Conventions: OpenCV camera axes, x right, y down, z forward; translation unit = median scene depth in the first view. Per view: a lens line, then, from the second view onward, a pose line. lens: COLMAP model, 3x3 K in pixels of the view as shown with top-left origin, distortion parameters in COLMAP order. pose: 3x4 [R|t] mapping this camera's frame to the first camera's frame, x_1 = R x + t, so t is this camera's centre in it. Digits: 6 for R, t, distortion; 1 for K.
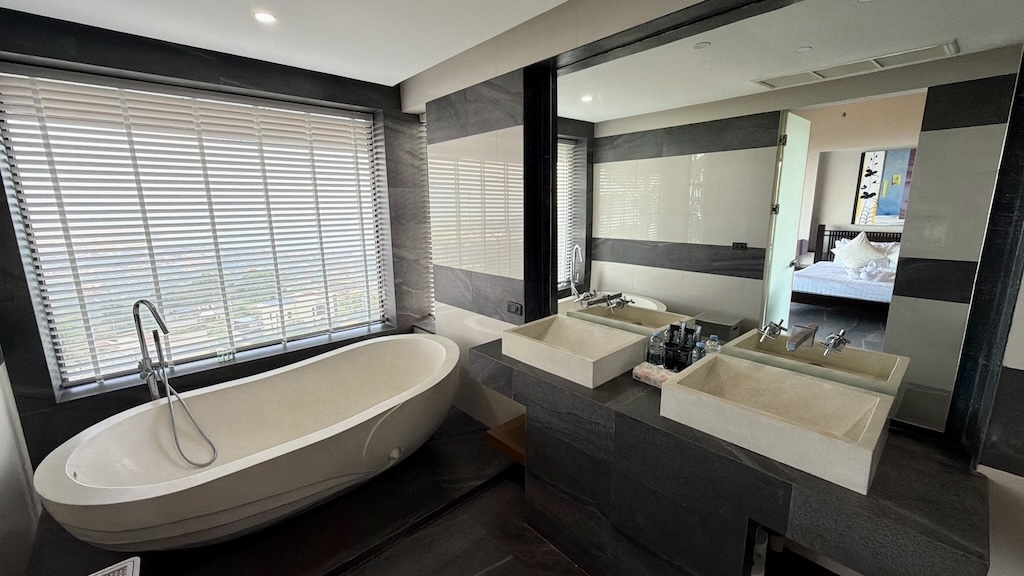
lens RADIAL K [[410.3, 0, 510.1], [0, 410.3, 286.9], [0, 0, 1]] dist [-0.001369, -0.000364]
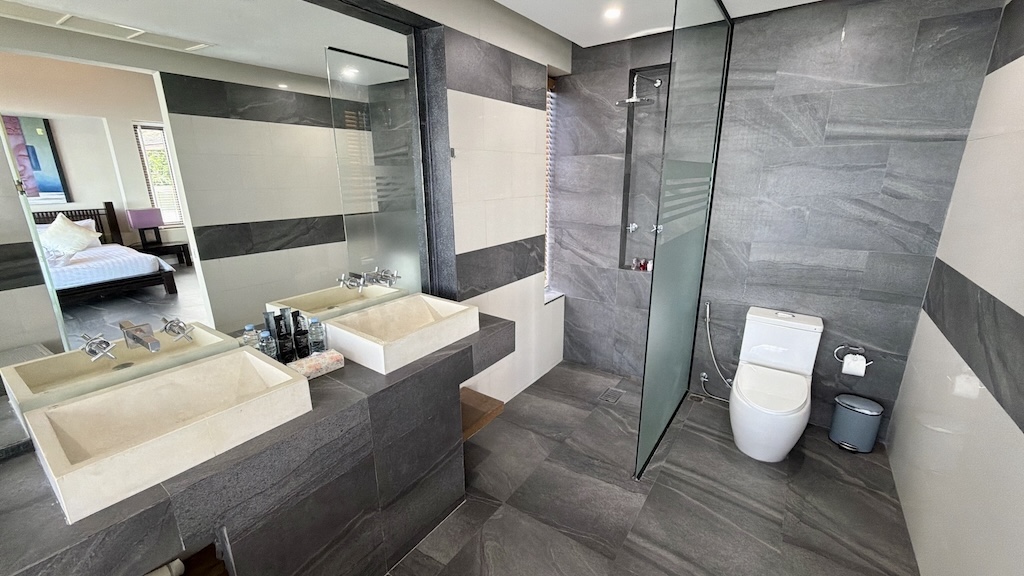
lens RADIAL K [[410.3, 0, 512.1], [0, 410.3, 285.0], [0, 0, 1]] dist [-0.001369, -0.000364]
pose [[-0.216552, -0.245447, 0.944913, -0.595111], [0.196652, 0.937074, 0.288478, -0.140805], [-0.956260, 0.248290, -0.154657, 0.684905]]
